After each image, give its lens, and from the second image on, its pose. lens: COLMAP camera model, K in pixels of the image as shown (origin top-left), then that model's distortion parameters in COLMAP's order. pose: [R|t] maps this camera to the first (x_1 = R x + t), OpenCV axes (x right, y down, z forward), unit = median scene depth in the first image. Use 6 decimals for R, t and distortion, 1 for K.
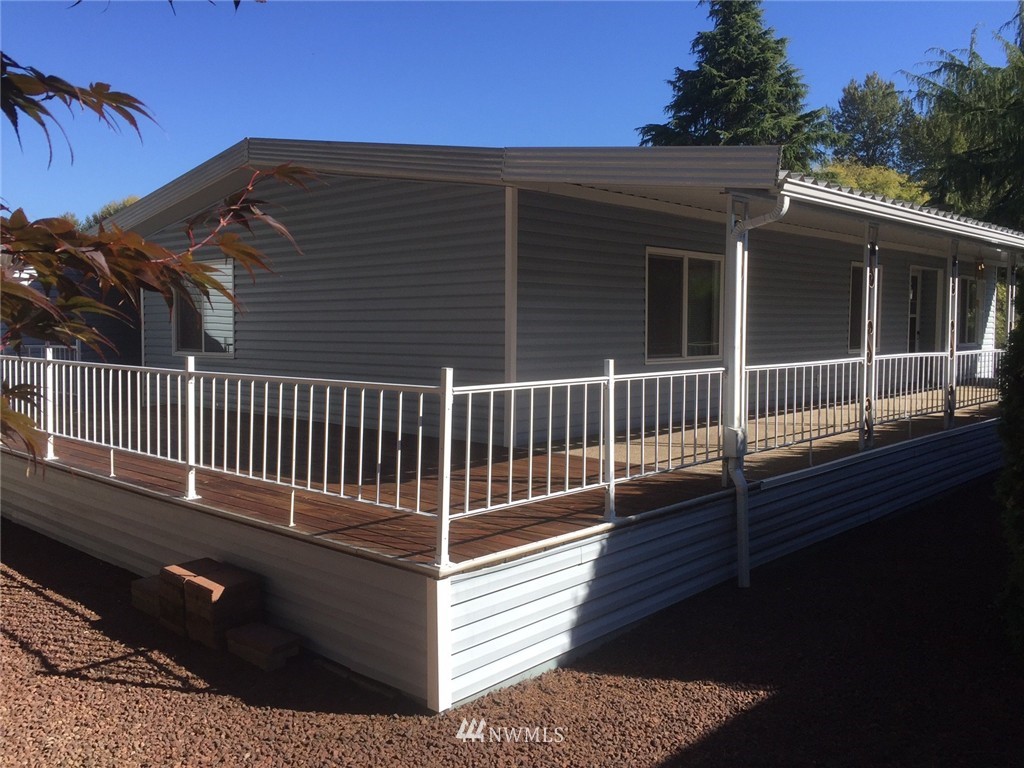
lens RADIAL K [[883.8, 0, 528.1], [0, 883.8, 379.6], [0, 0, 1]] dist [0.076560, -0.100841]
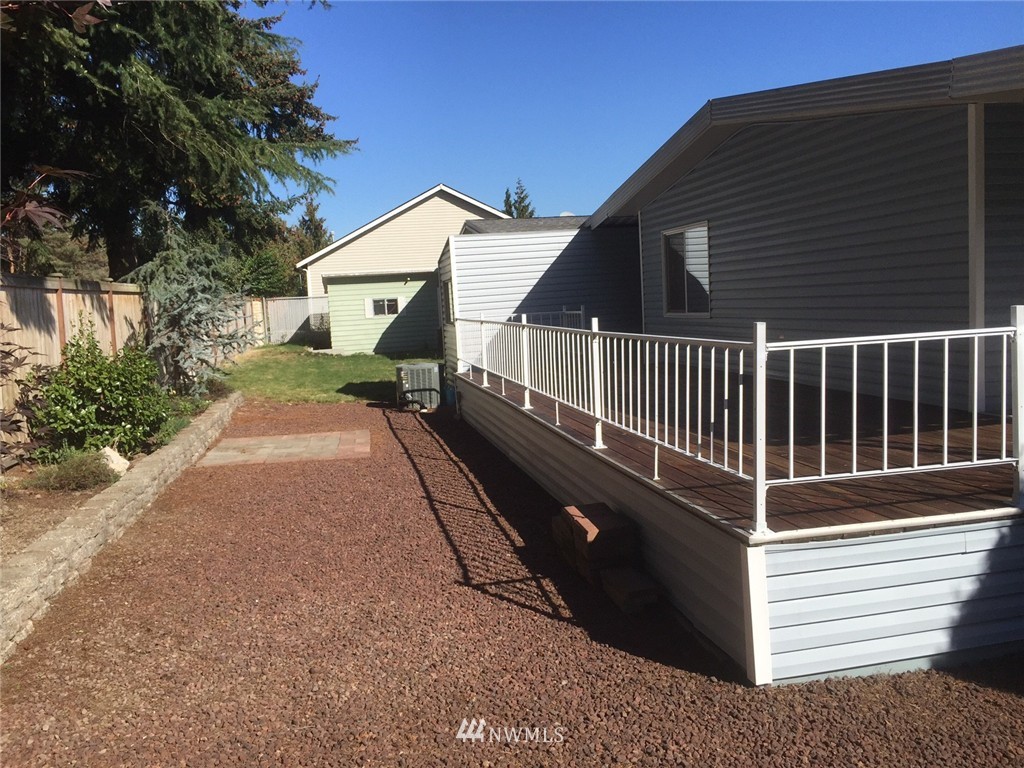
lens RADIAL K [[883.8, 0, 528.1], [0, 883.8, 379.6], [0, 0, 1]] dist [0.076560, -0.100841]
pose [[0.811976, 0.011212, -0.583583, 0.225906], [0.015883, 0.999021, 0.041293, 0.003928], [0.583475, -0.042798, 0.811003, 0.088127]]
